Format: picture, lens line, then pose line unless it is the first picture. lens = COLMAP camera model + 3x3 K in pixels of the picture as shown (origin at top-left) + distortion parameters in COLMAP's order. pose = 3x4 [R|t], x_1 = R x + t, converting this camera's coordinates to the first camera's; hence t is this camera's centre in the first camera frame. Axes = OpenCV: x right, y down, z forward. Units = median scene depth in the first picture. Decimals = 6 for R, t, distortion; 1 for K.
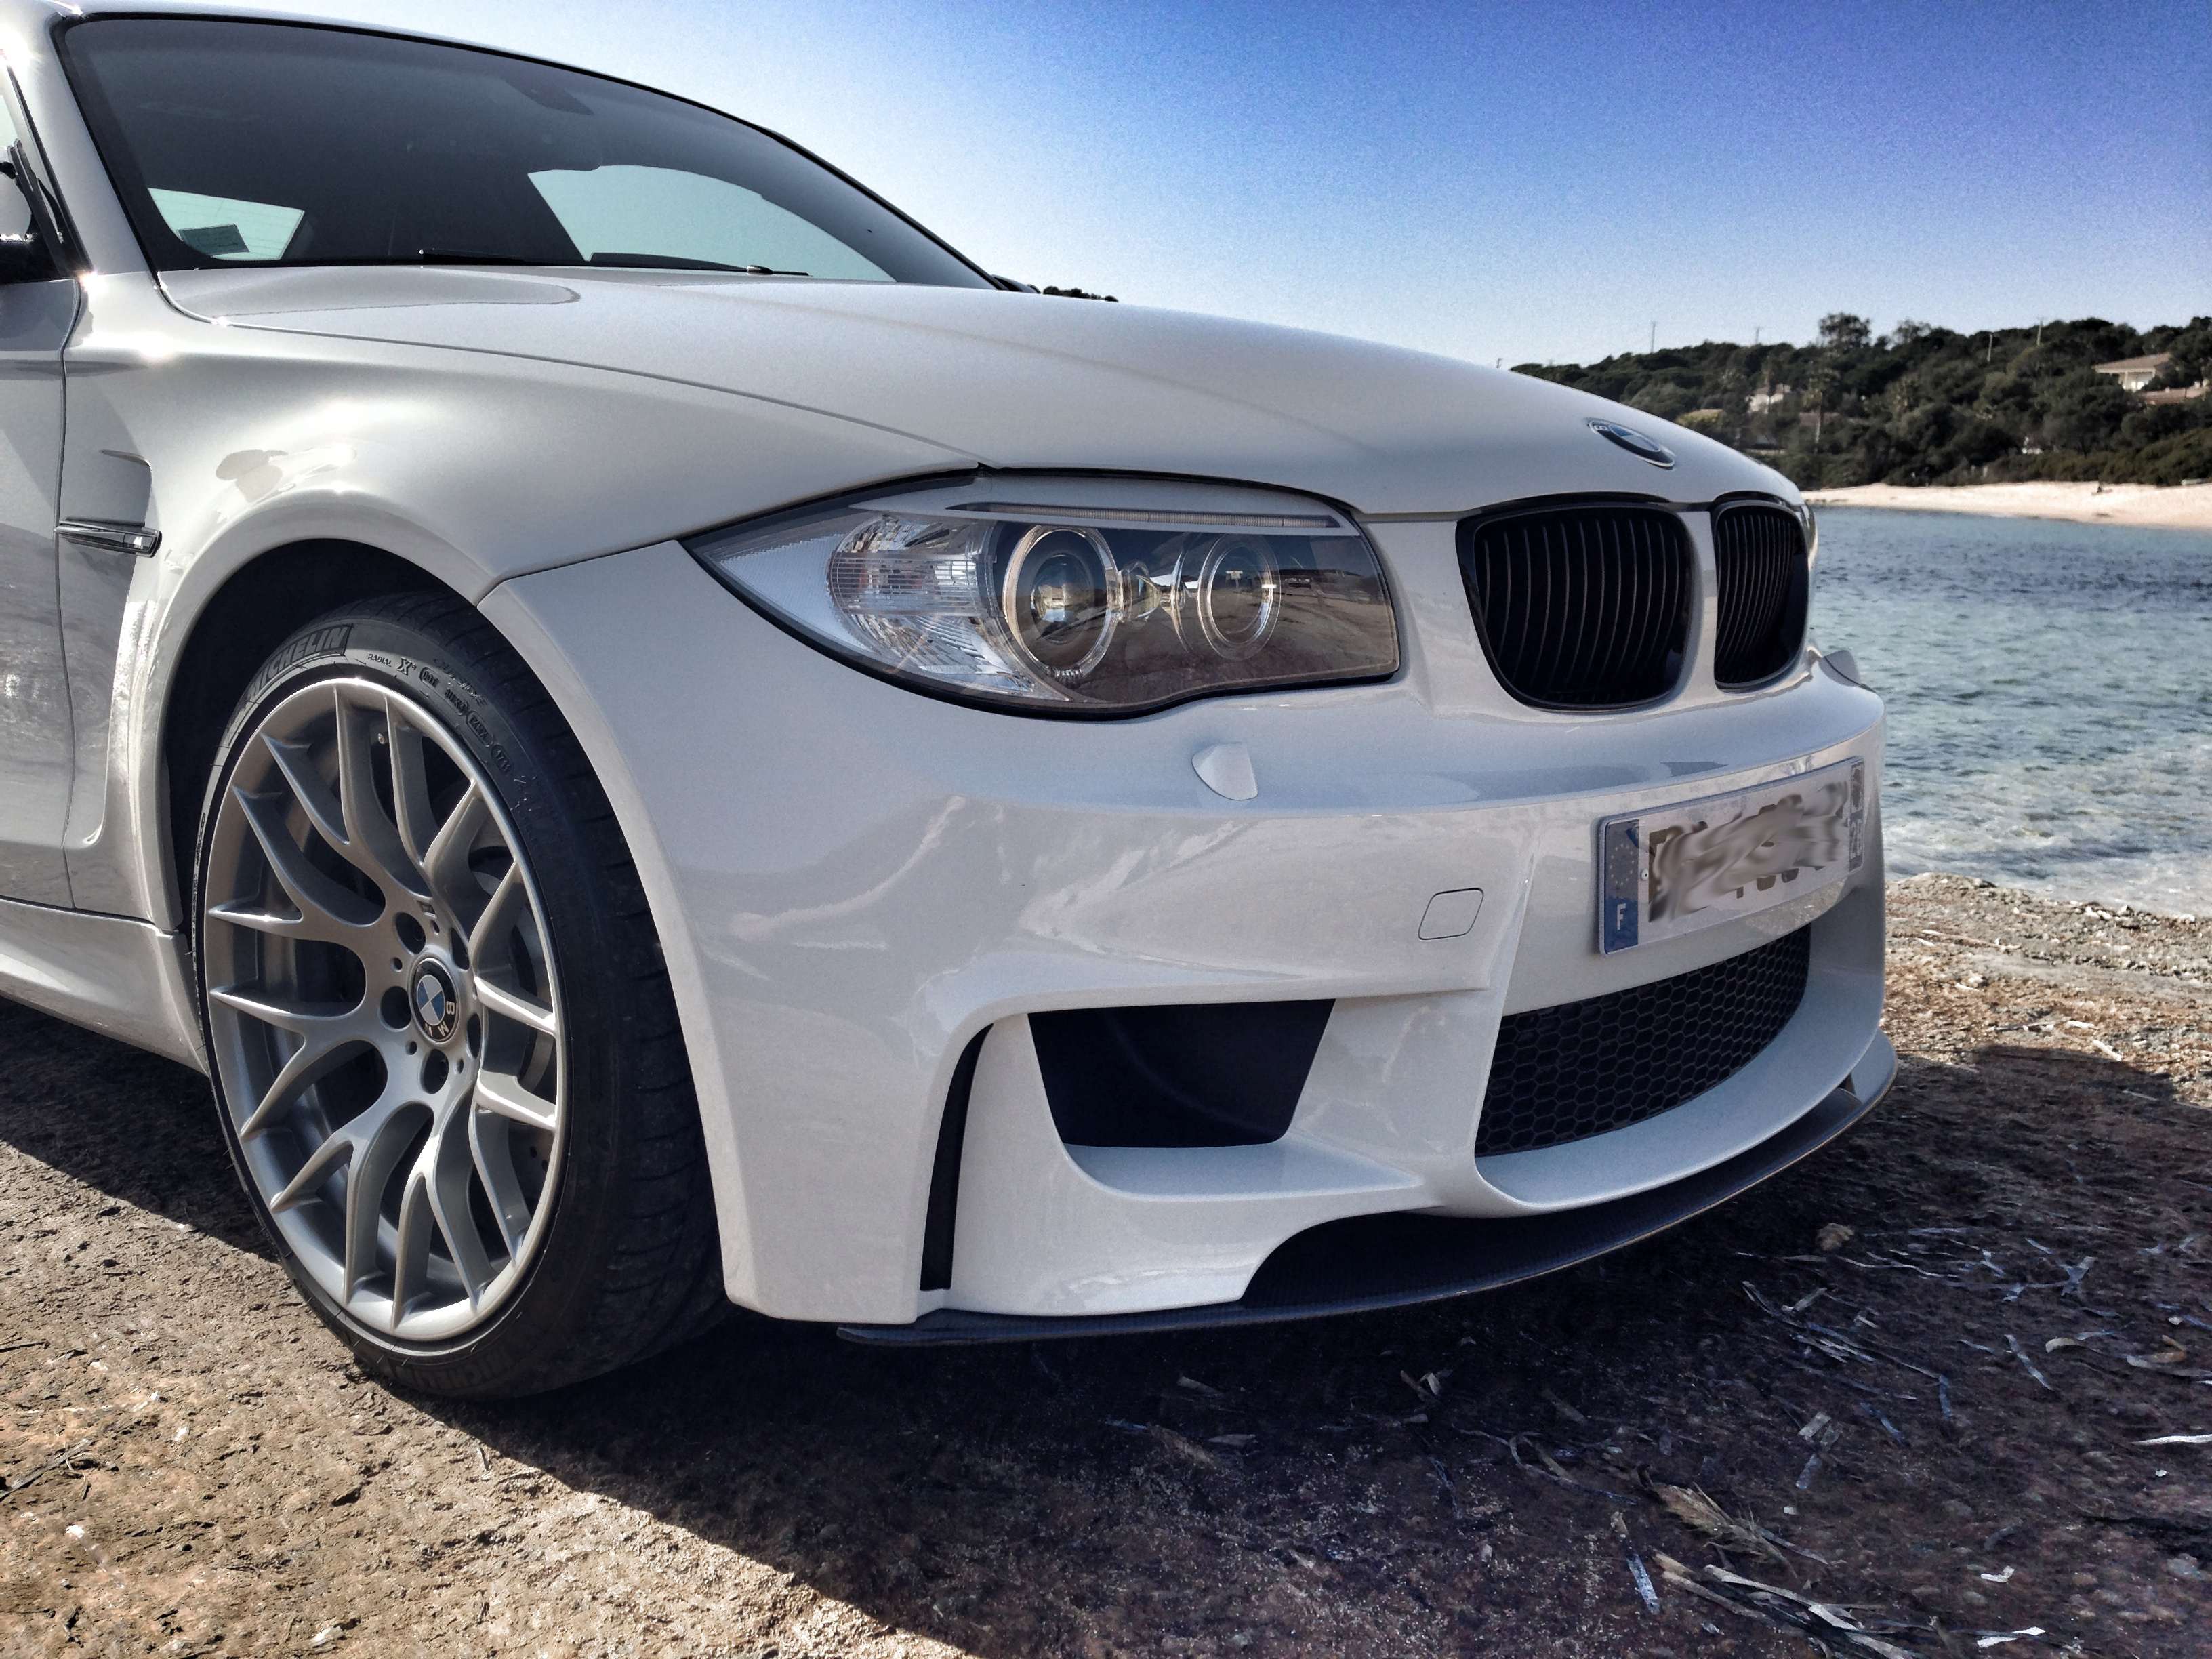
lens RADIAL K [[2095.4, 0, 1102.9], [0, 2095.4, 787.8], [0, 0, 1]] dist [0.110850, -0.176008]
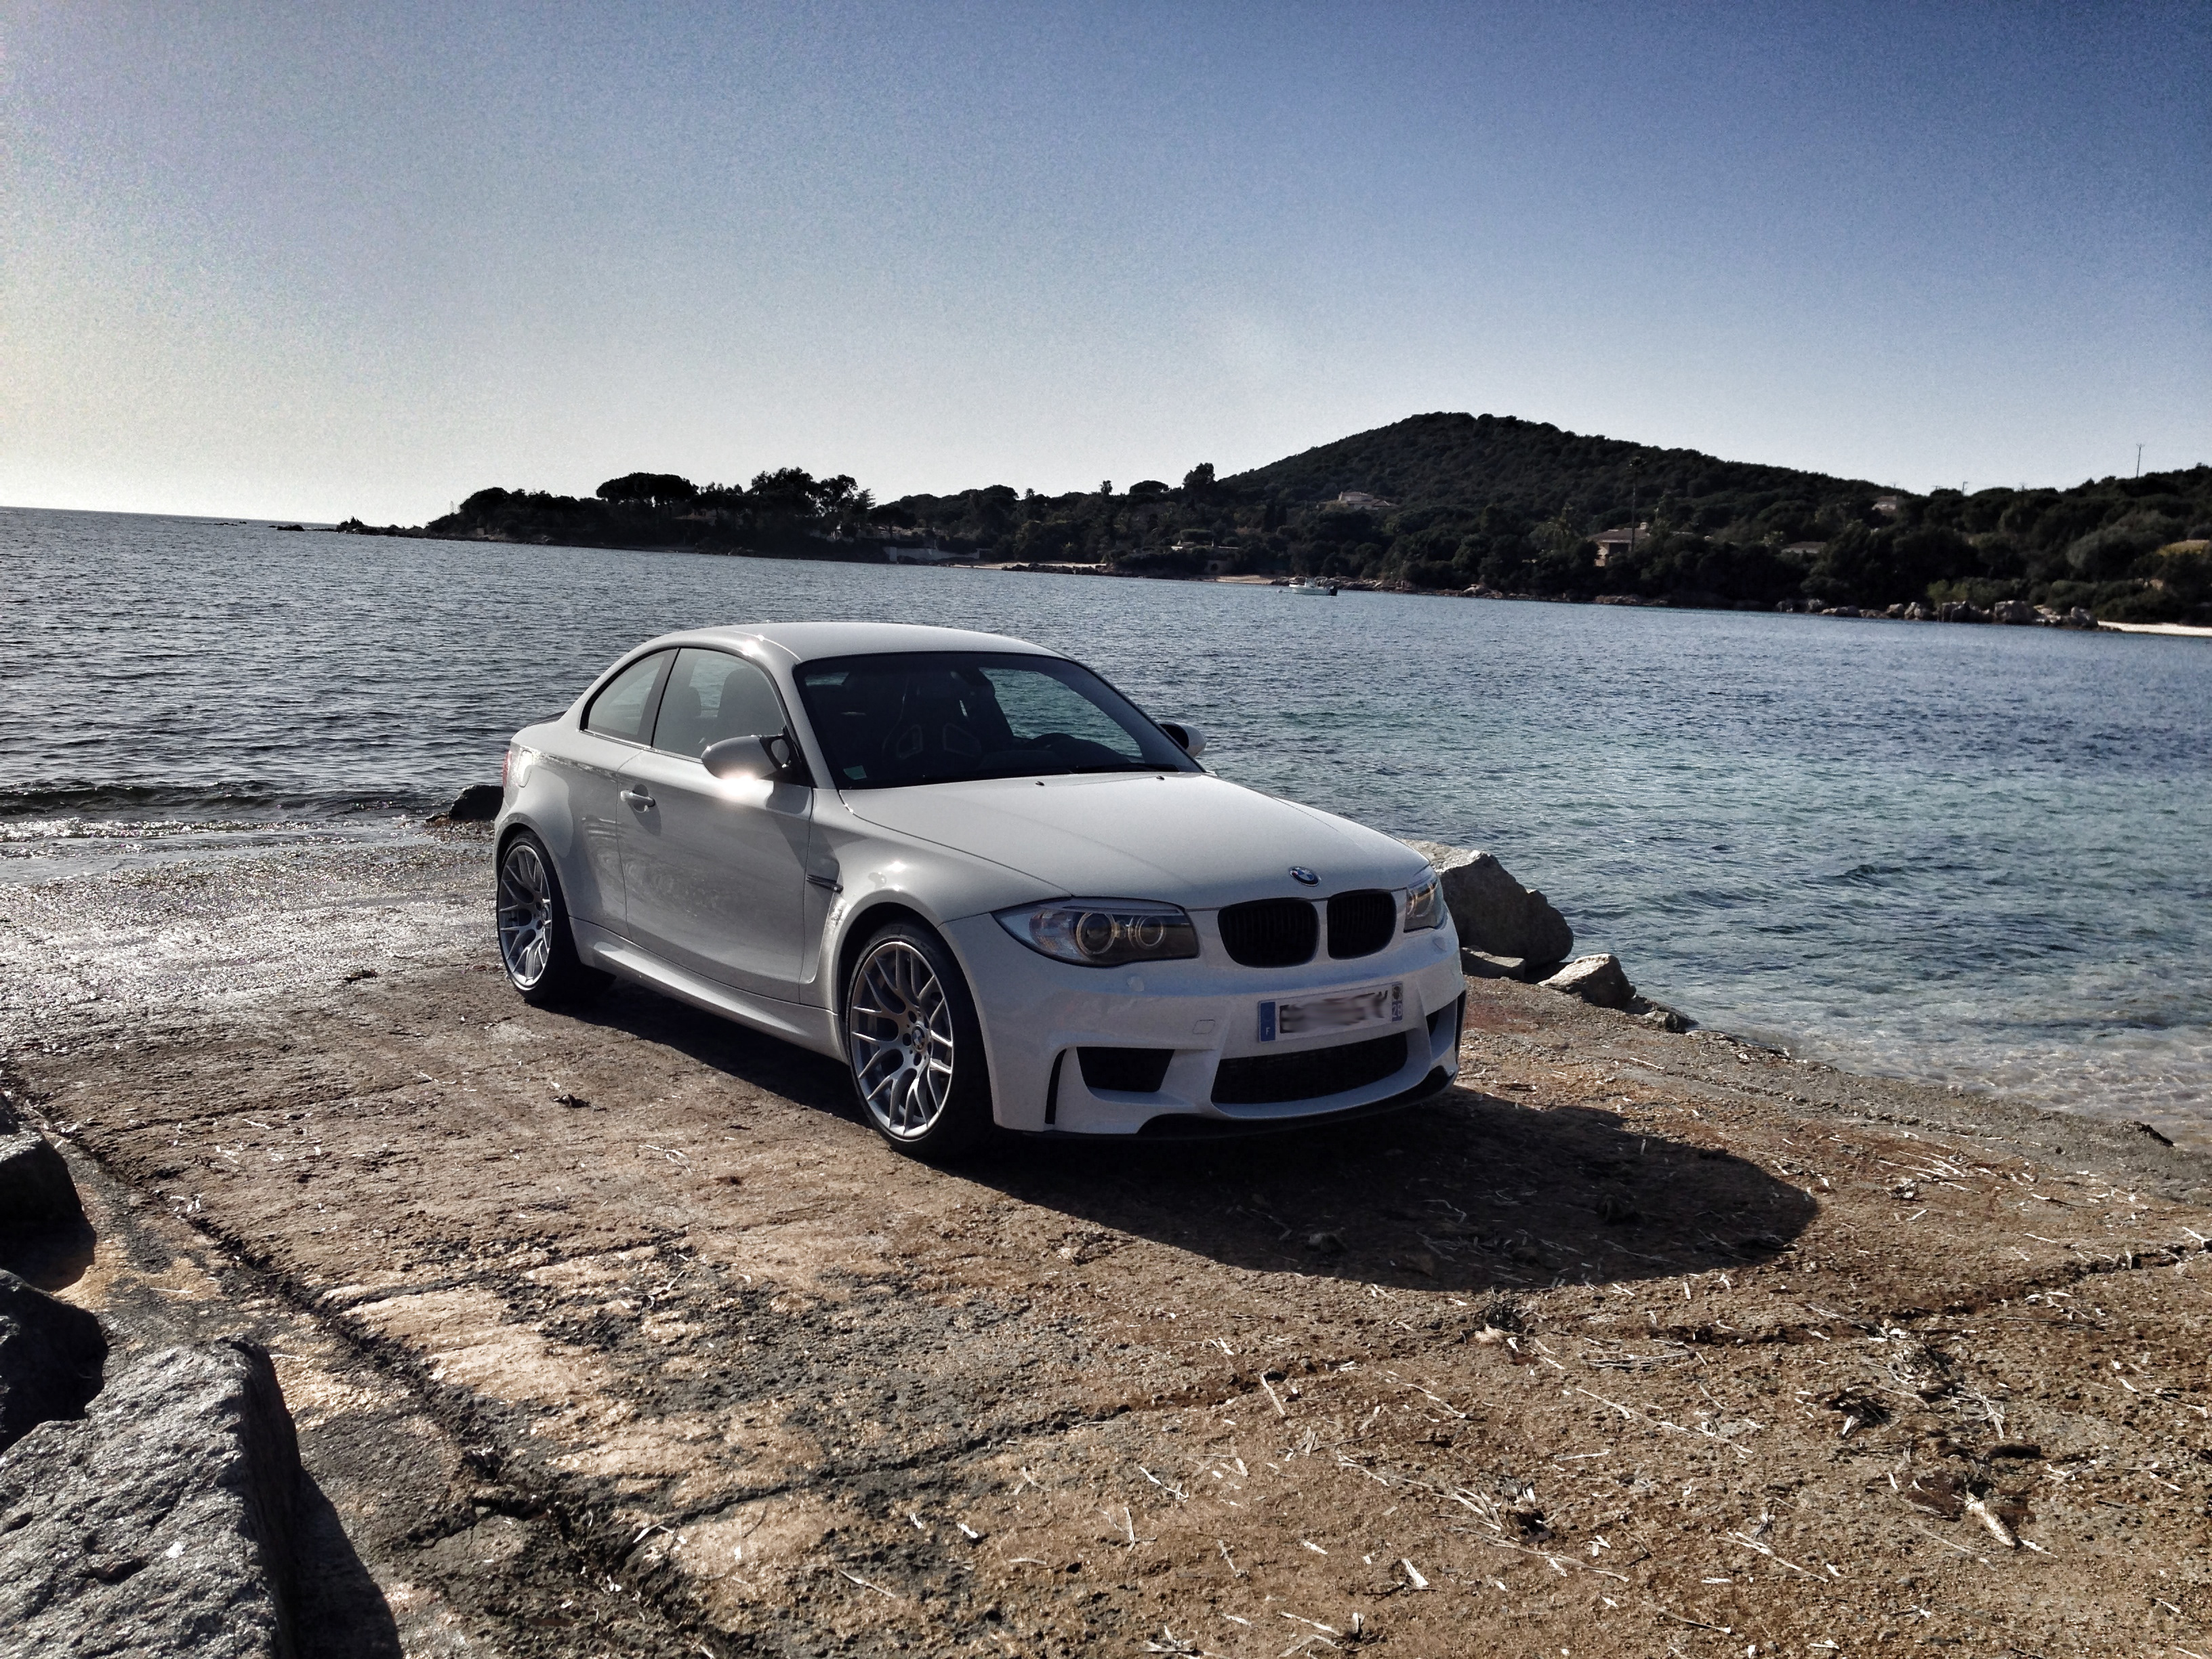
lens RADIAL K [[2095.4, 0, 1102.9], [0, 2095.4, 787.8], [0, 0, 1]] dist [0.110850, -0.176008]
pose [[0.979374, 0.031636, -0.199562, 0.636763], [-0.042497, 0.997826, -0.050374, -0.142483], [0.197534, 0.057816, 0.978590, -2.275931]]
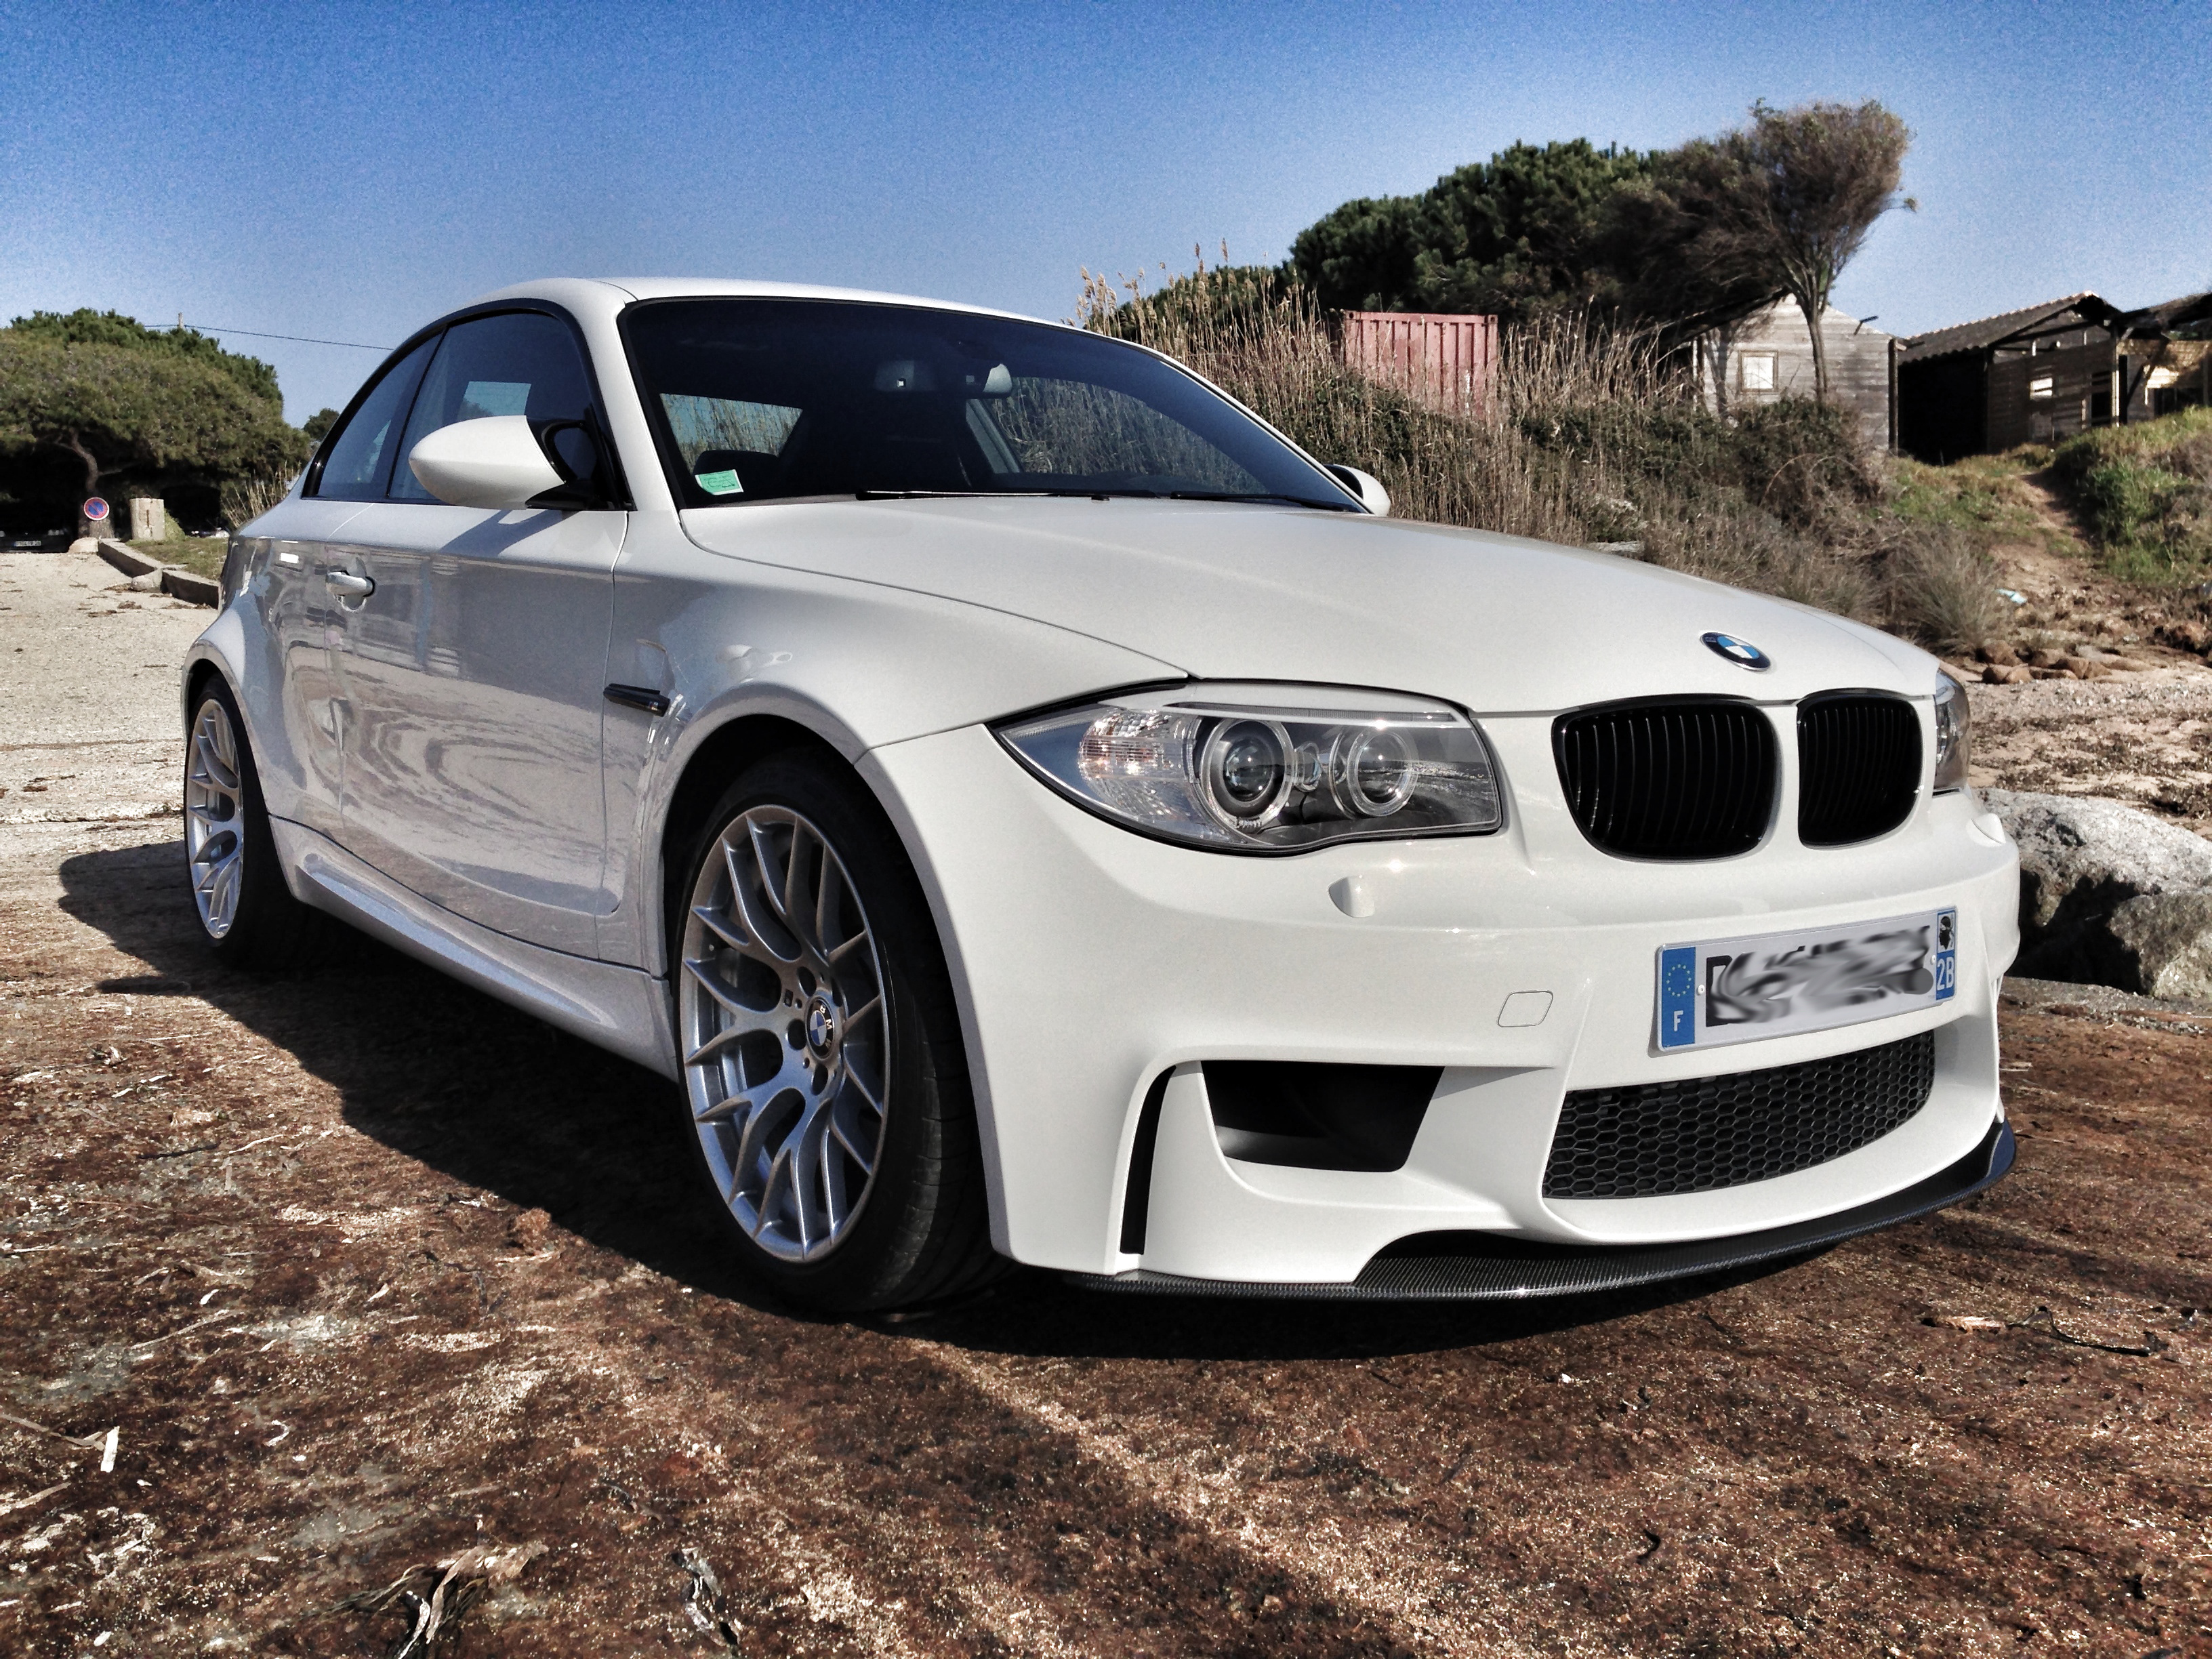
lens RADIAL K [[2095.4, 0, 1102.9], [0, 2095.4, 787.8], [0, 0, 1]] dist [0.110850, -0.176008]
pose [[0.982371, 0.053385, -0.179159, 0.122374], [-0.060018, 0.997690, -0.031807, -0.019563], [0.177048, 0.041999, 0.983306, -0.360048]]
